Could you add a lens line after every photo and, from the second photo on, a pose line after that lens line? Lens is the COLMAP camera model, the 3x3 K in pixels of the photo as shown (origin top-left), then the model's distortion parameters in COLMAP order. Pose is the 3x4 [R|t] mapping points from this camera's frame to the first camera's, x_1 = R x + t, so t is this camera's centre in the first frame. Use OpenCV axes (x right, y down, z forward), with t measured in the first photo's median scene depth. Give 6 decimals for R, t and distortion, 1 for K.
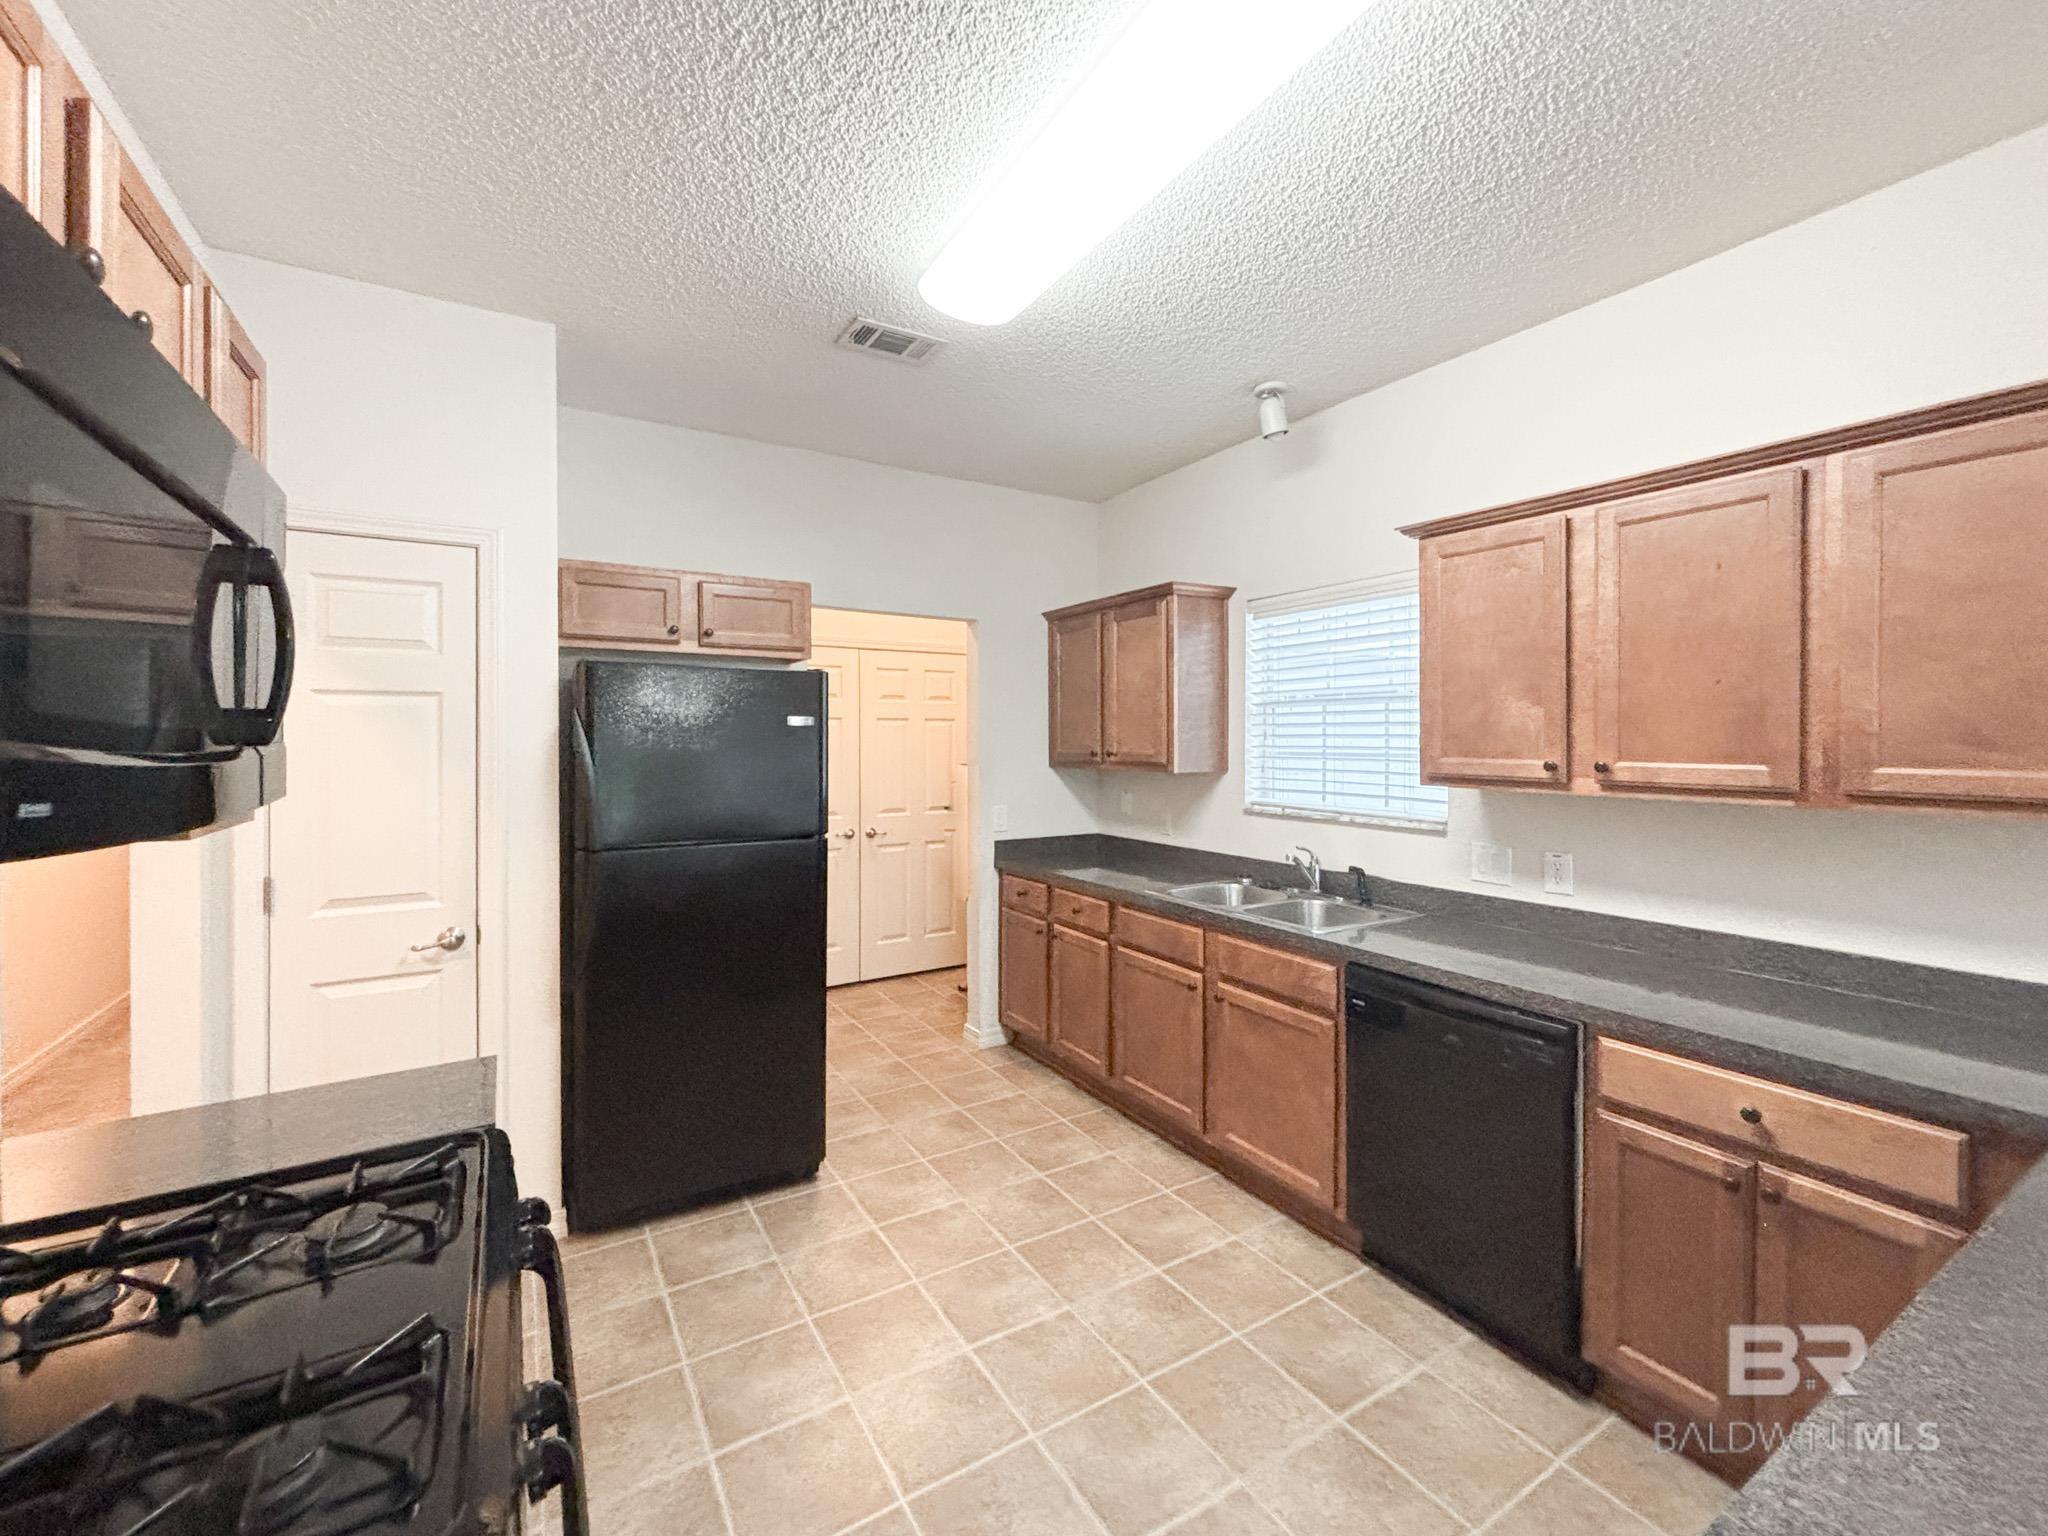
lens RADIAL K [[839.4, 0, 1007.9], [0, 839.4, 742.1], [0, 0, 1]] dist [0.000578, -0.000995]
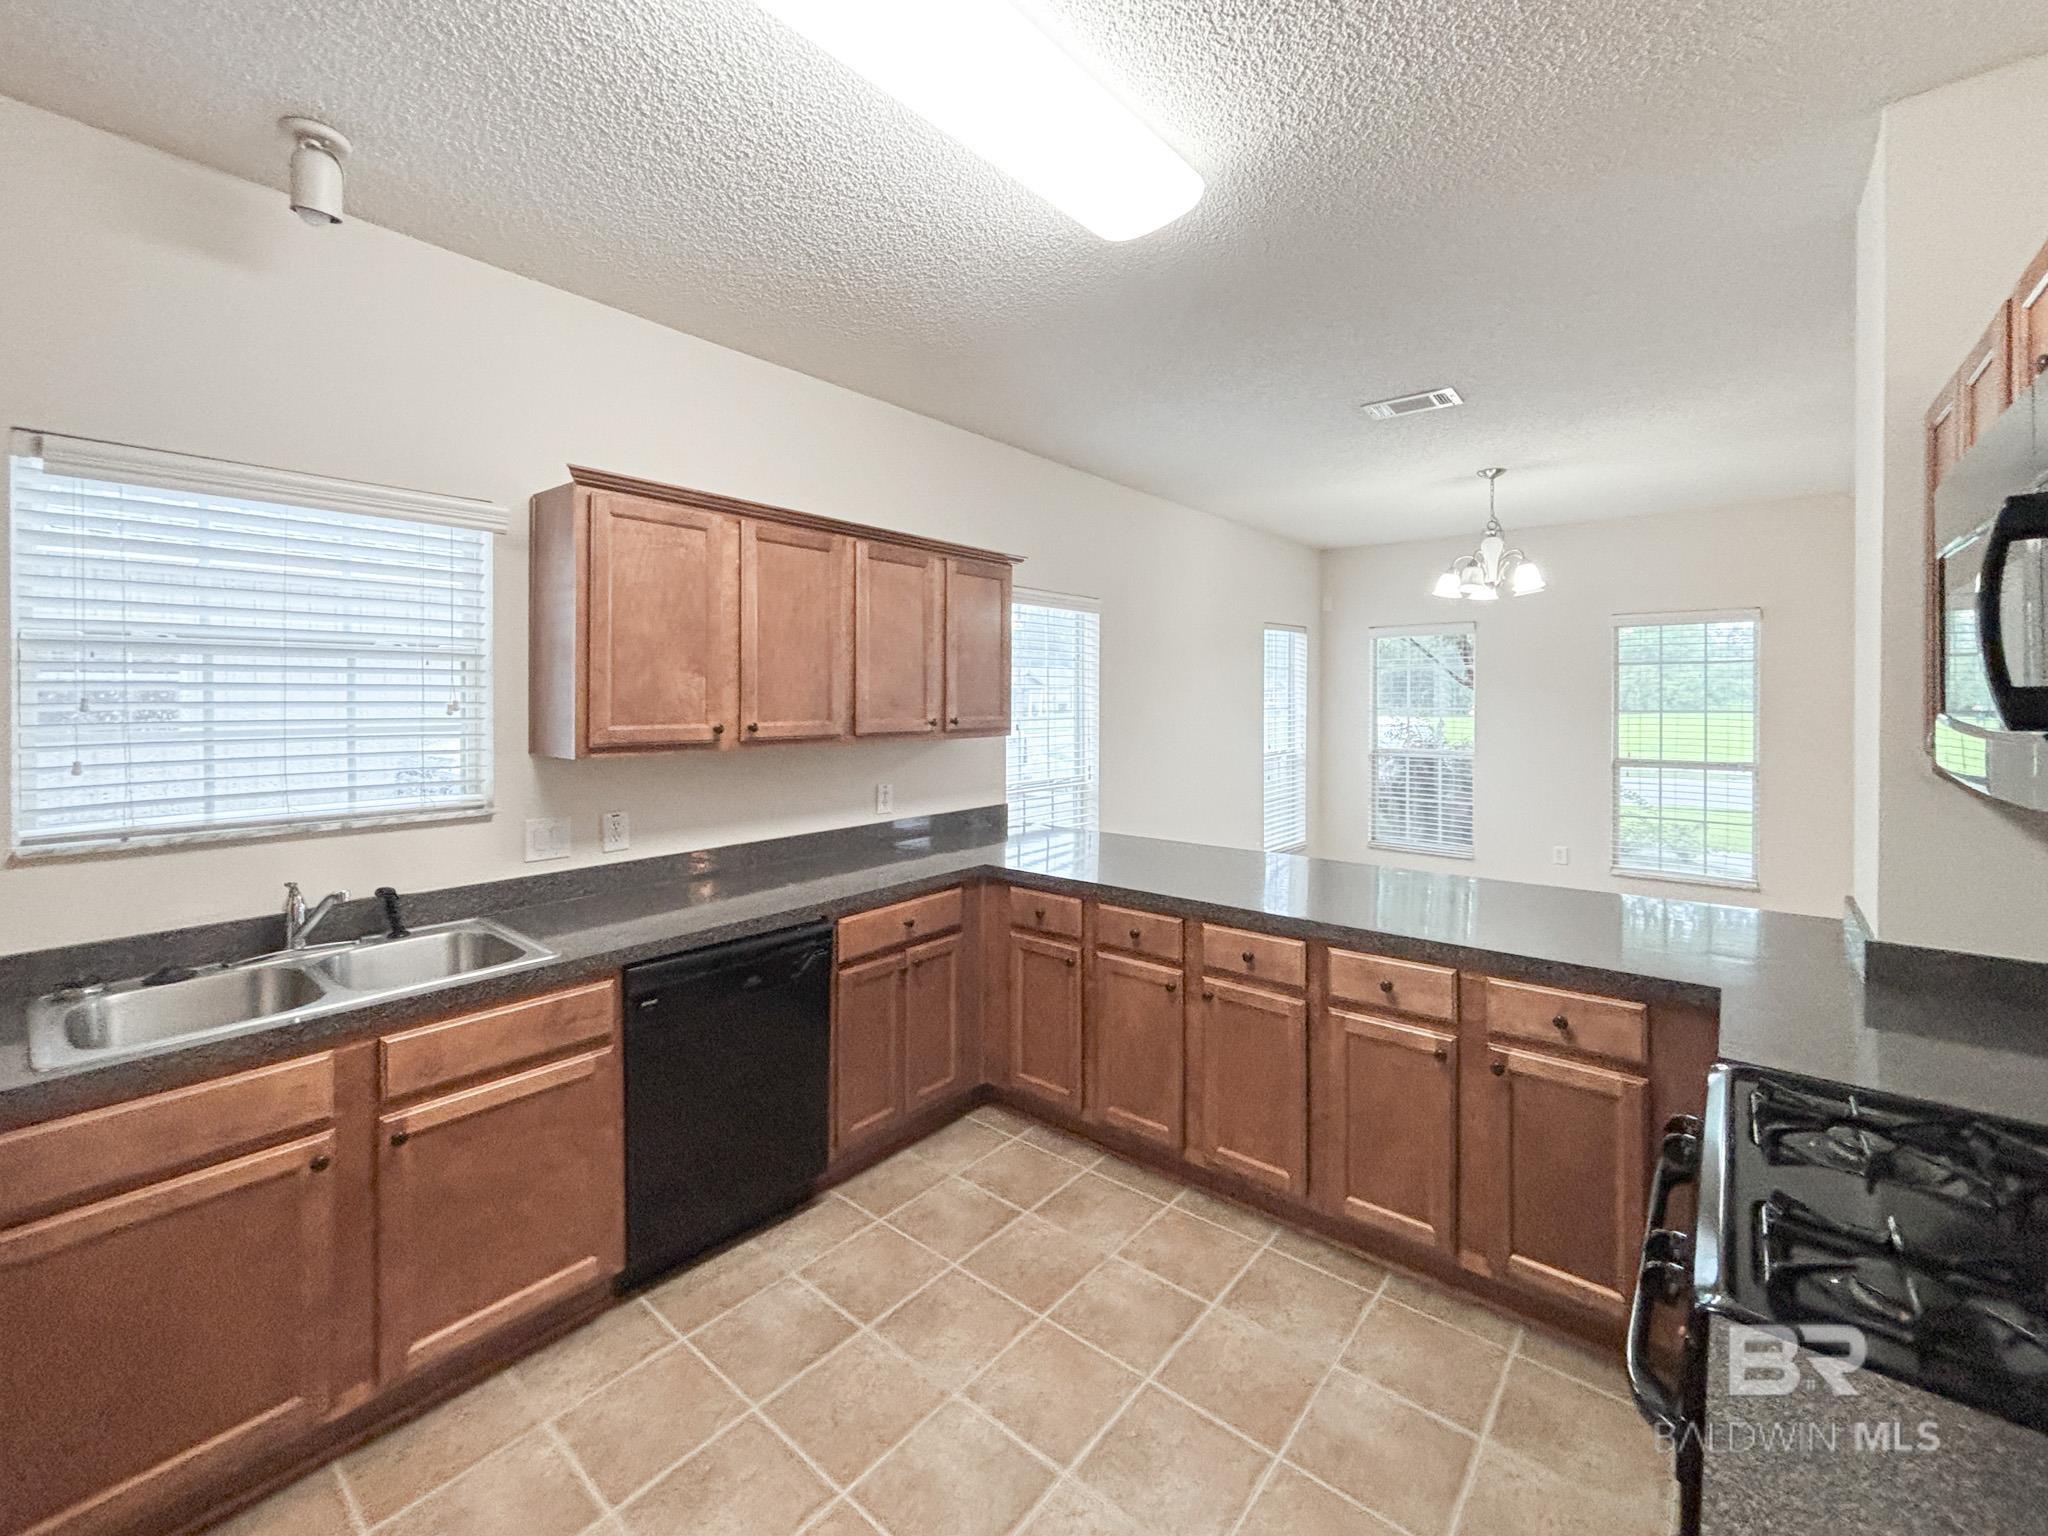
lens RADIAL K [[839.4, 0, 1027.3], [0, 839.4, 707.2], [0, 0, 1]] dist [0.000578, -0.000995]
pose [[-0.327133, -0.013647, 0.944880, -0.461364], [0.006071, 0.999845, 0.016543, -0.013783], [-0.944959, 0.011148, -0.326999, 0.760601]]
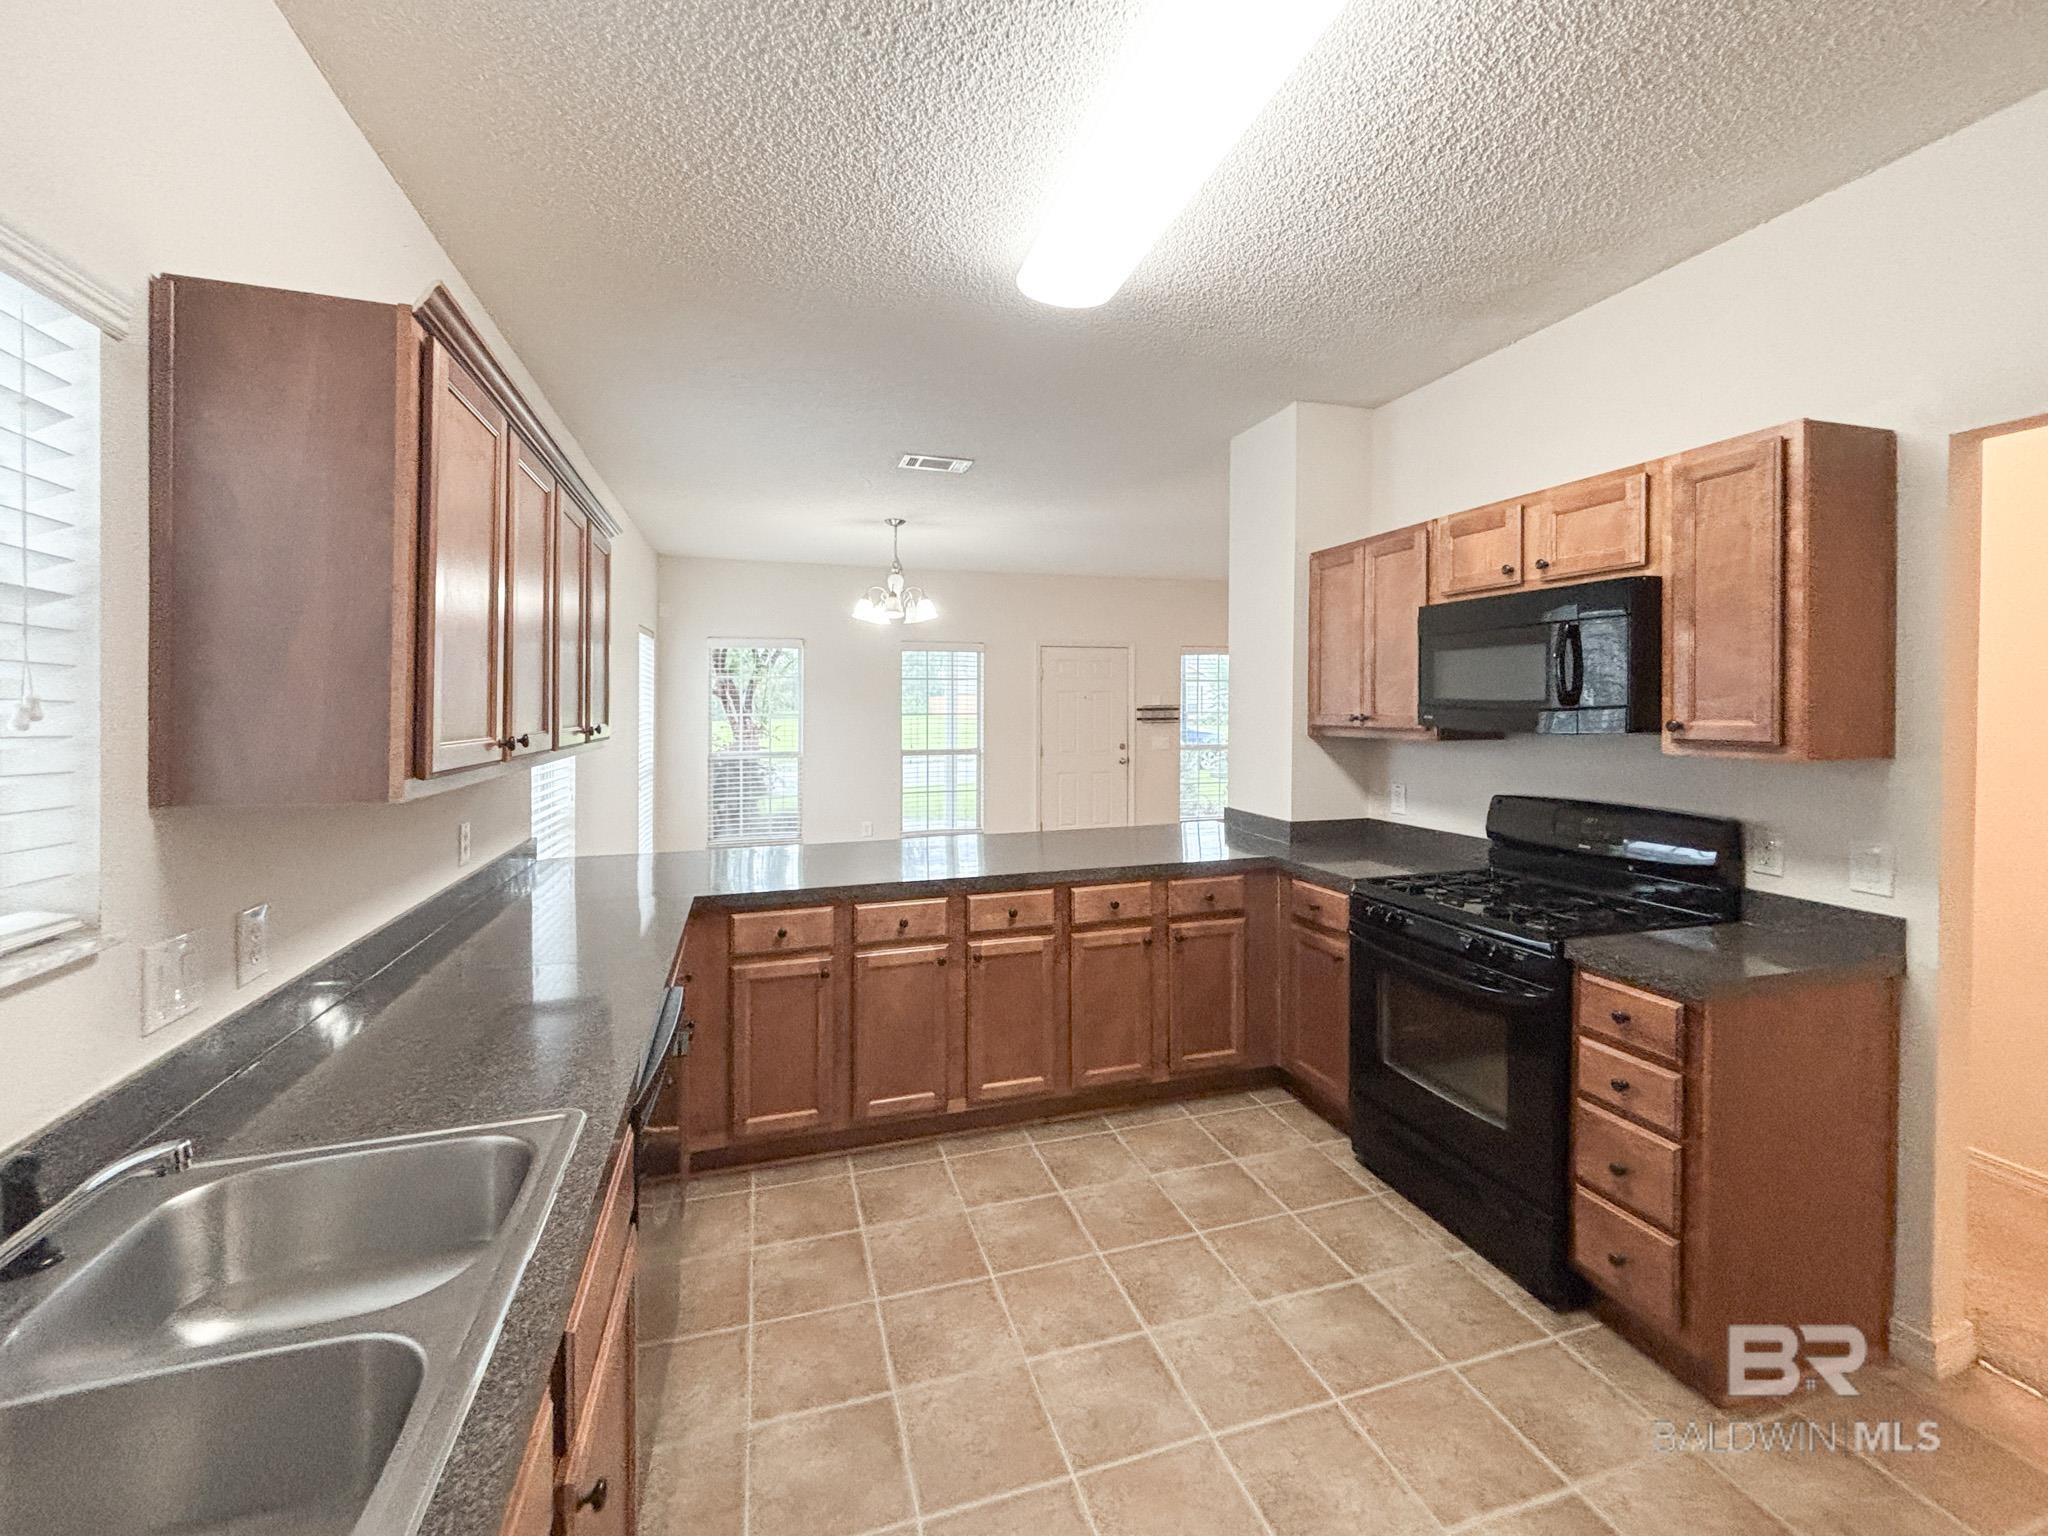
lens RADIAL K [[839.4, 0, 1009.4], [0, 839.4, 710.6], [0, 0, 1]] dist [0.000578, -0.000995]
pose [[-0.965990, 0.003726, 0.258554, 0.005330], [0.007470, 0.999881, 0.013498, -0.006425], [-0.258473, 0.014971, -0.965902, 1.264312]]
